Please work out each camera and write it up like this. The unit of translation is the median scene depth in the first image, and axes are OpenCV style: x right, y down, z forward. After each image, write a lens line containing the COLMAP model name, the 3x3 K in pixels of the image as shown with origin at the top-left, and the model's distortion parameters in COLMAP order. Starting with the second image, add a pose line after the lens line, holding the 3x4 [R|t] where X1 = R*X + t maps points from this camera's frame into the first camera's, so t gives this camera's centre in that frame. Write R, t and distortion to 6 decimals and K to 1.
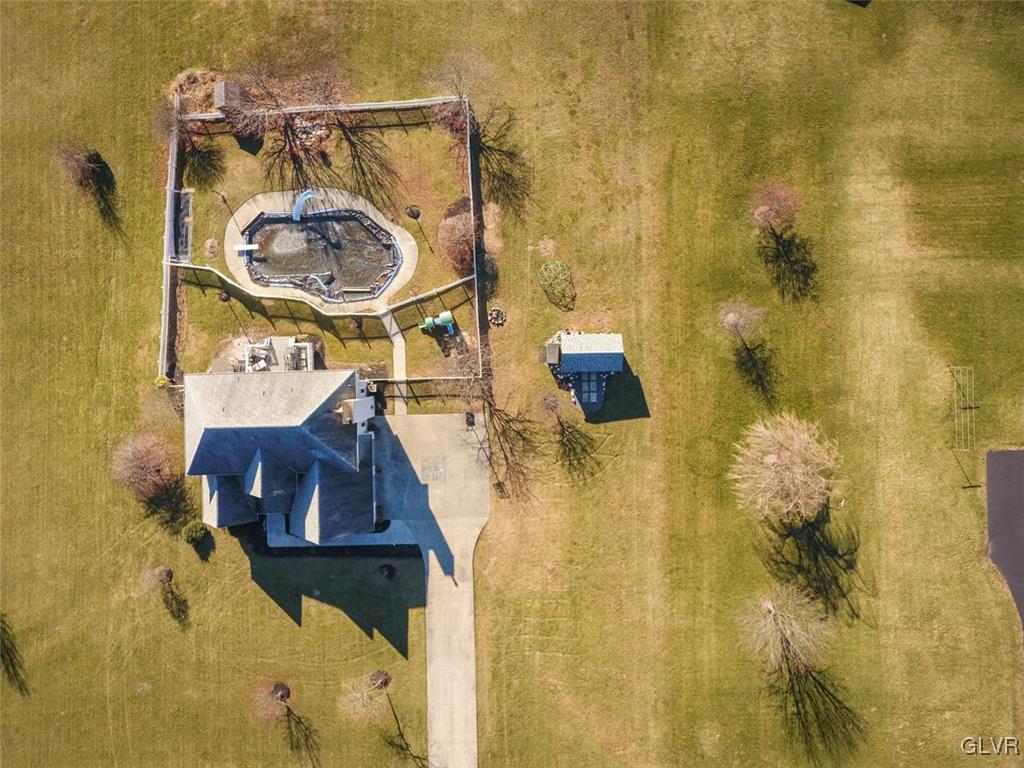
lens RADIAL K [[598.7, 0, 502.7], [0, 598.7, 359.9], [0, 0, 1]] dist [0.000613, -0.000877]
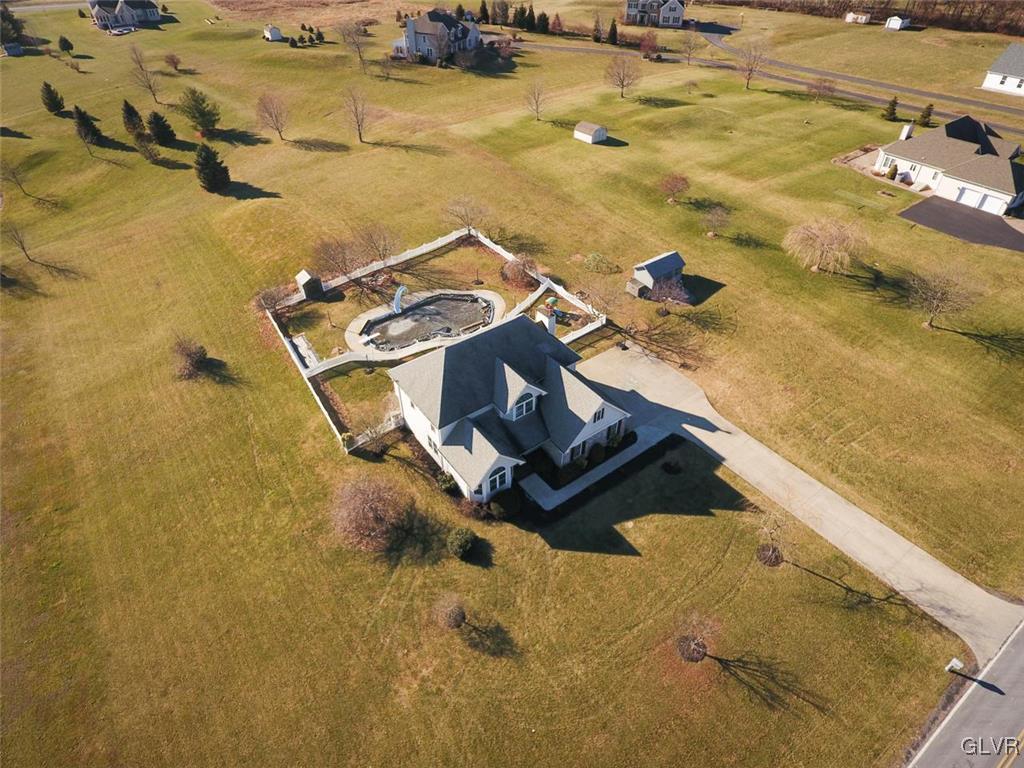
lens RADIAL K [[598.7, 0, 502.7], [0, 598.7, 359.9], [0, 0, 1]] dist [0.000613, -0.000877]
pose [[0.828566, -0.345751, 0.440380, -0.729586], [0.559746, 0.529436, -0.637481, 0.689799], [-0.012743, 0.774696, 0.632205, 0.318038]]
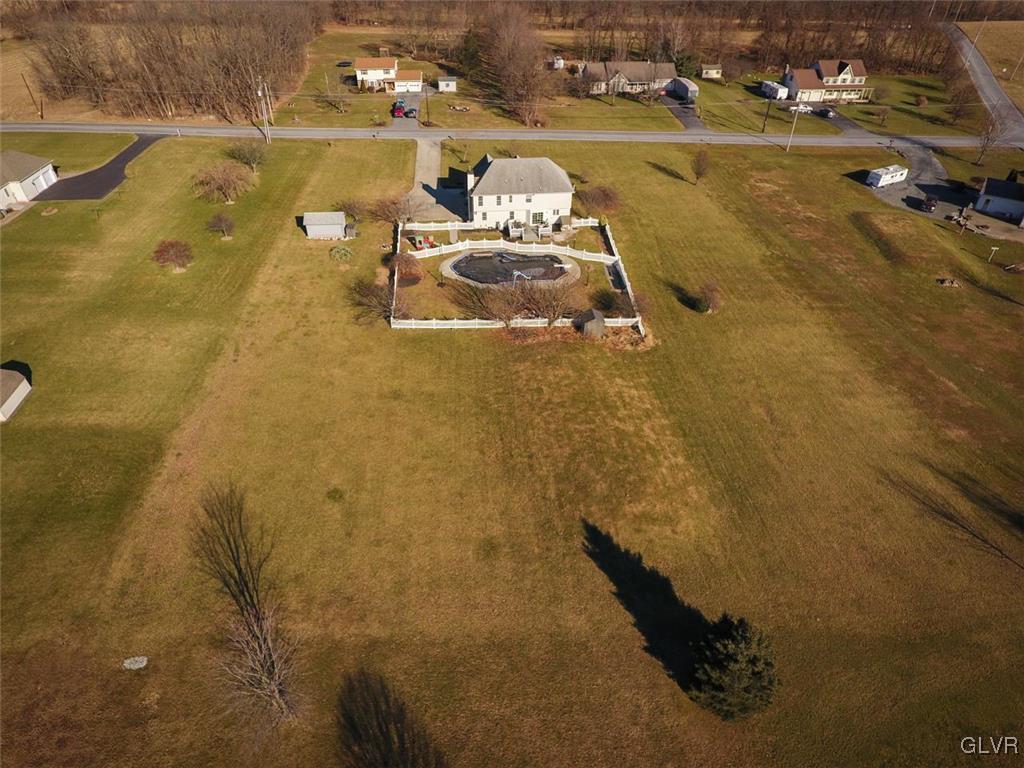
lens RADIAL K [[598.7, 0, 502.7], [0, 598.7, 359.9], [0, 0, 1]] dist [0.000613, -0.000877]
pose [[-0.998376, 0.048443, -0.029982, -0.236896], [-0.052913, -0.593418, 0.803153, -1.422118], [0.021115, 0.803435, 0.595018, 0.347080]]
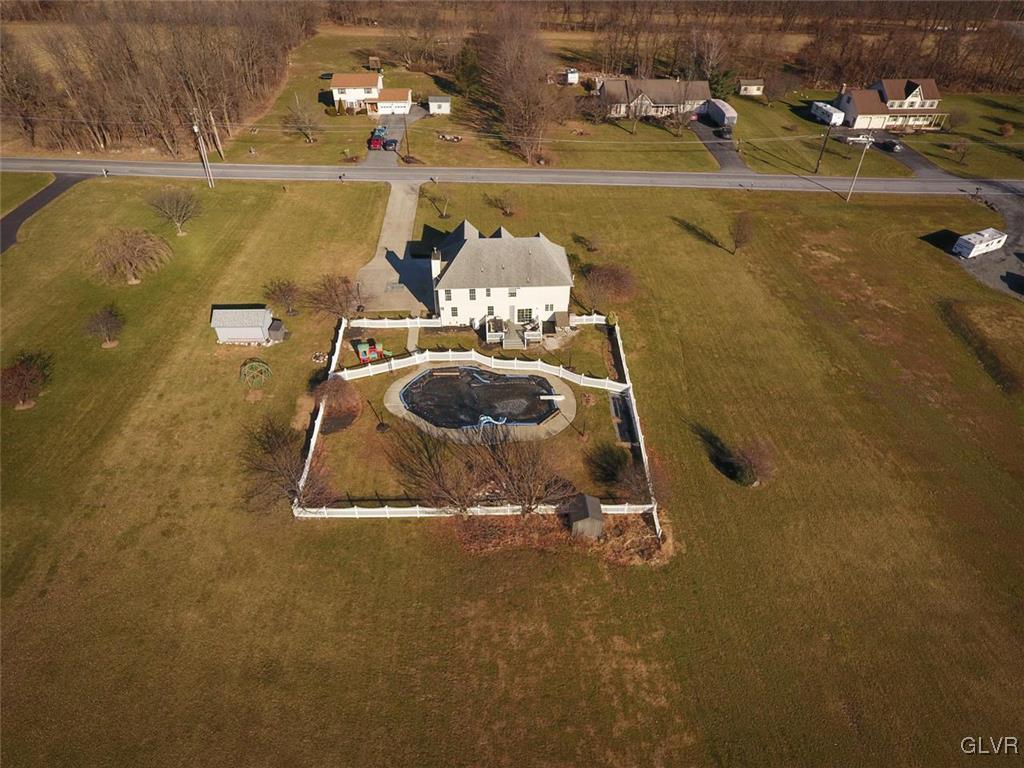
lens RADIAL K [[598.7, 0, 502.7], [0, 598.7, 359.9], [0, 0, 1]] dist [0.000613, -0.000877]
pose [[-0.999662, 0.025878, 0.002582, -0.348640], [-0.013695, -0.608215, 0.793654, -0.951362], [0.022109, 0.793350, 0.608364, 0.330377]]
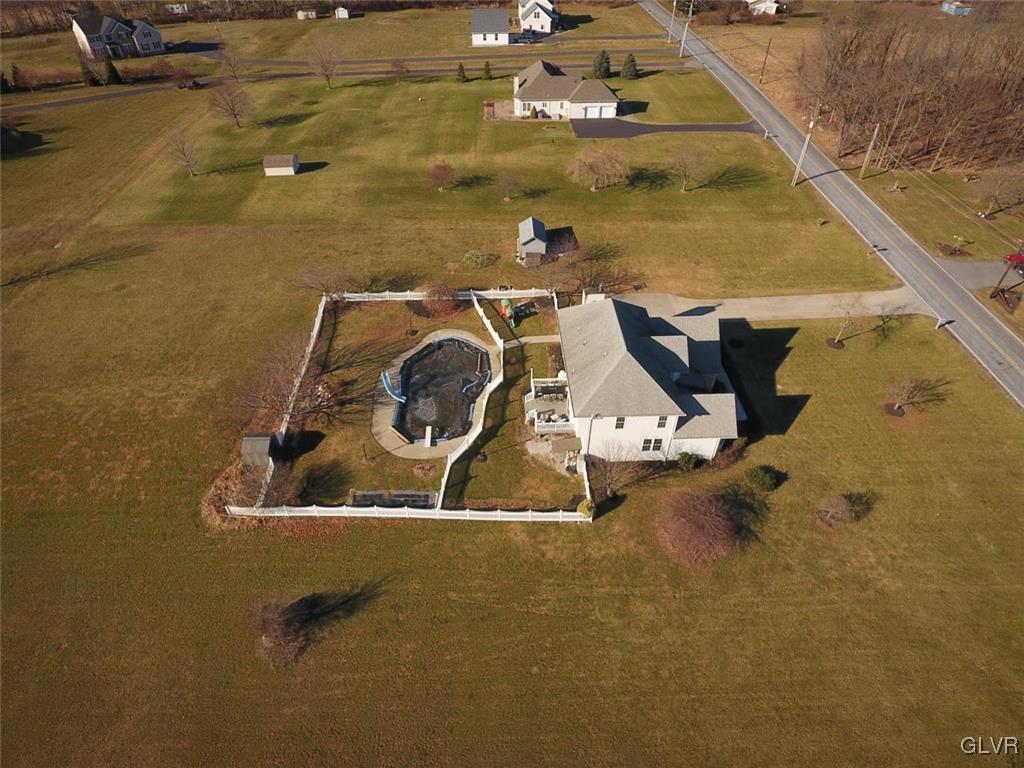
lens RADIAL K [[598.7, 0, 502.7], [0, 598.7, 359.9], [0, 0, 1]] dist [0.000613, -0.000877]
pose [[0.003356, -0.613199, 0.789922, -1.076320], [0.999988, 0.004803, -0.000520, -0.074261], [-0.003475, 0.789914, 0.613208, 0.347097]]
